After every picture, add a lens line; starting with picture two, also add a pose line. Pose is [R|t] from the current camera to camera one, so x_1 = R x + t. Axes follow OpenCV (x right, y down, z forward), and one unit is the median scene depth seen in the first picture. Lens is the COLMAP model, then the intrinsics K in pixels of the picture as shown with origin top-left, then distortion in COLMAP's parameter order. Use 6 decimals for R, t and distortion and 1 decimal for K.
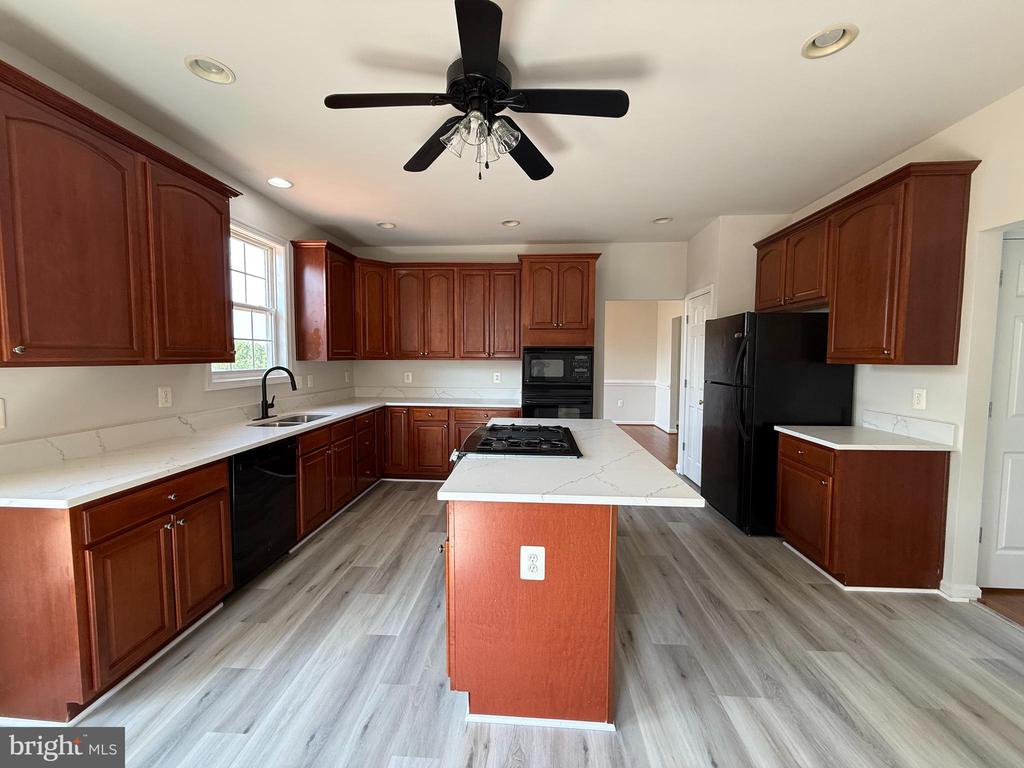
lens RADIAL K [[408.9, 0, 507.6], [0, 408.9, 383.3], [0, 0, 1]] dist [-0.001261, -0.000270]
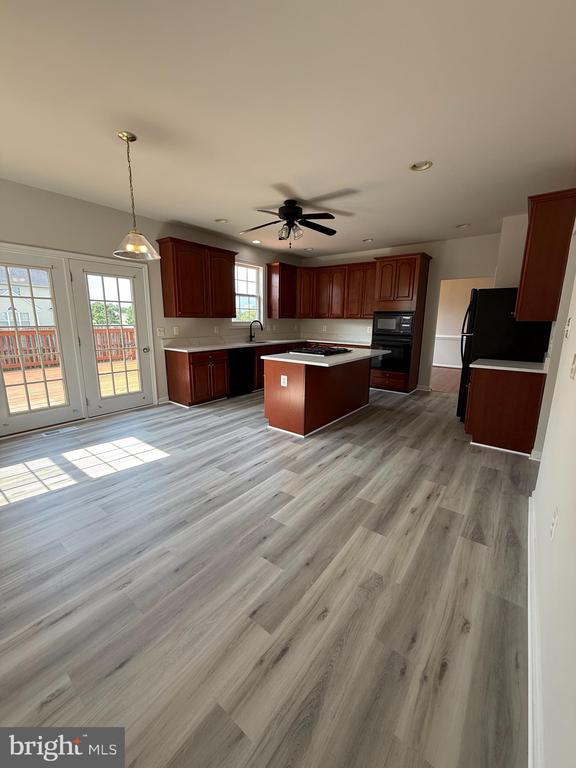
lens RADIAL K [[306.7, 0, 289.0], [0, 306.7, 381.7], [0, 0, 1]] dist [-0.001261, -0.000270]
pose [[0.832451, 0.117506, -0.541496, 0.619844], [-0.044814, 0.988331, 0.145578, 0.043825], [0.552283, -0.096920, 0.828003, -0.423877]]
